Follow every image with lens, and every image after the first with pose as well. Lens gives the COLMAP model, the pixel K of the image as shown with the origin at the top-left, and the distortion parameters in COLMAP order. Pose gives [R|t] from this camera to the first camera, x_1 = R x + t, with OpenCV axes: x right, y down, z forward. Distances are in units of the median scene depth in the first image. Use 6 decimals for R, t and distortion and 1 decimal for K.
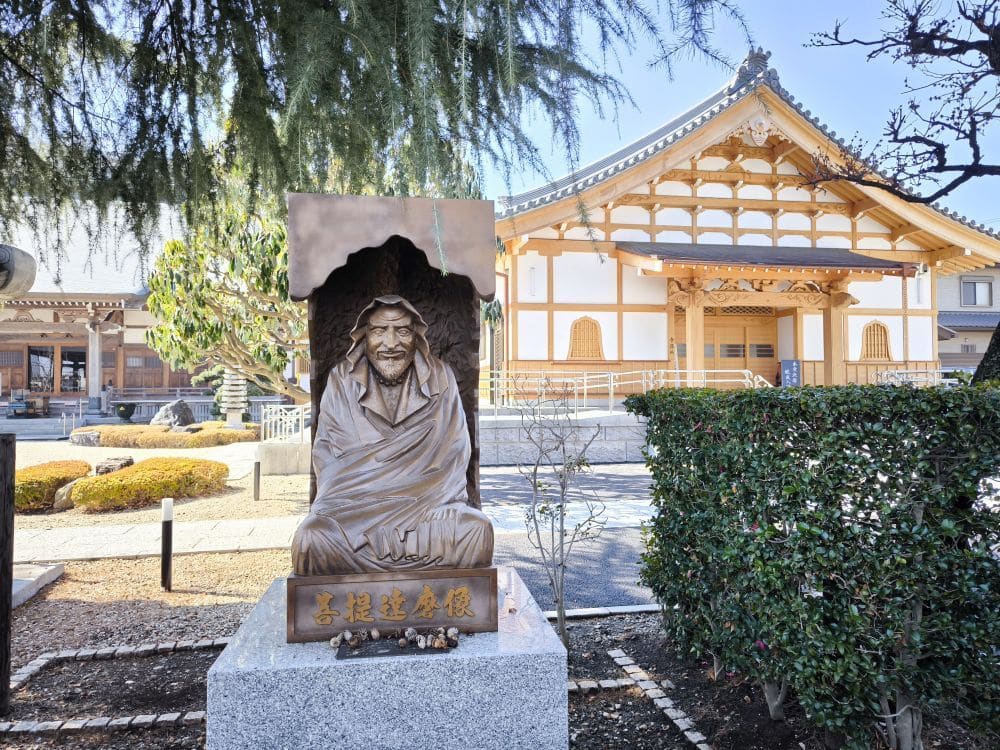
lens RADIAL K [[703.7, 0, 500.0], [0, 703.7, 375.0], [0, 0, 1]] dist [0.009660, 0.004336]
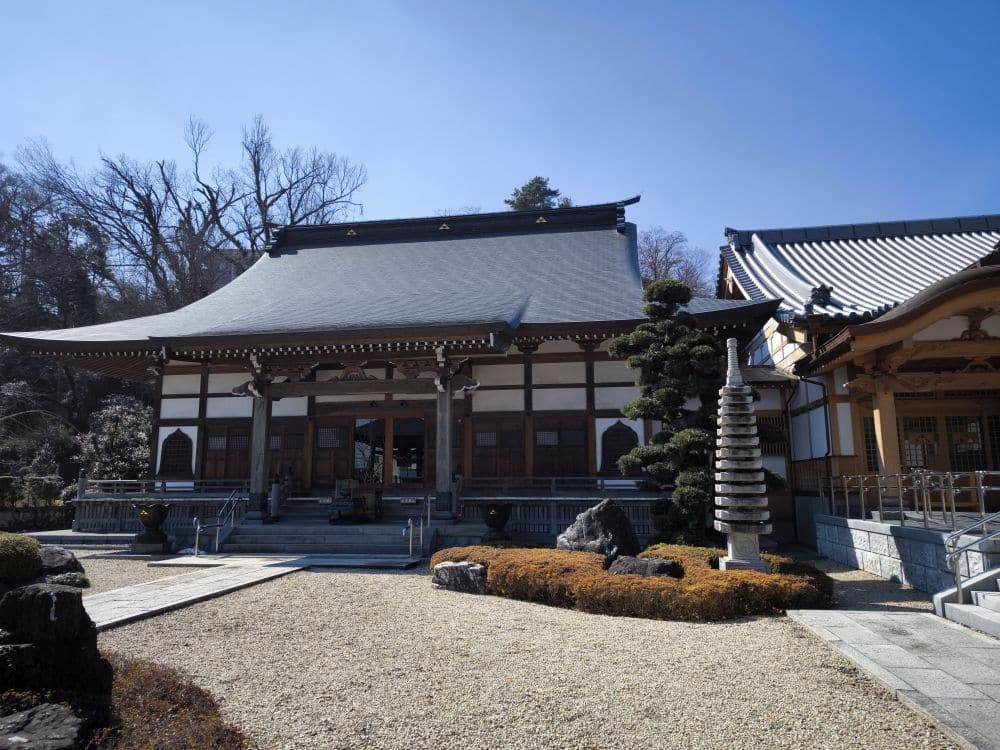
lens RADIAL K [[703.7, 0, 500.0], [0, 703.7, 375.0], [0, 0, 1]] dist [0.009660, 0.004336]
pose [[0.935109, -0.052546, -0.350444, -0.393179], [0.008098, 0.991855, -0.127114, 0.010121], [0.354269, 0.116027, 0.927918, 0.543864]]
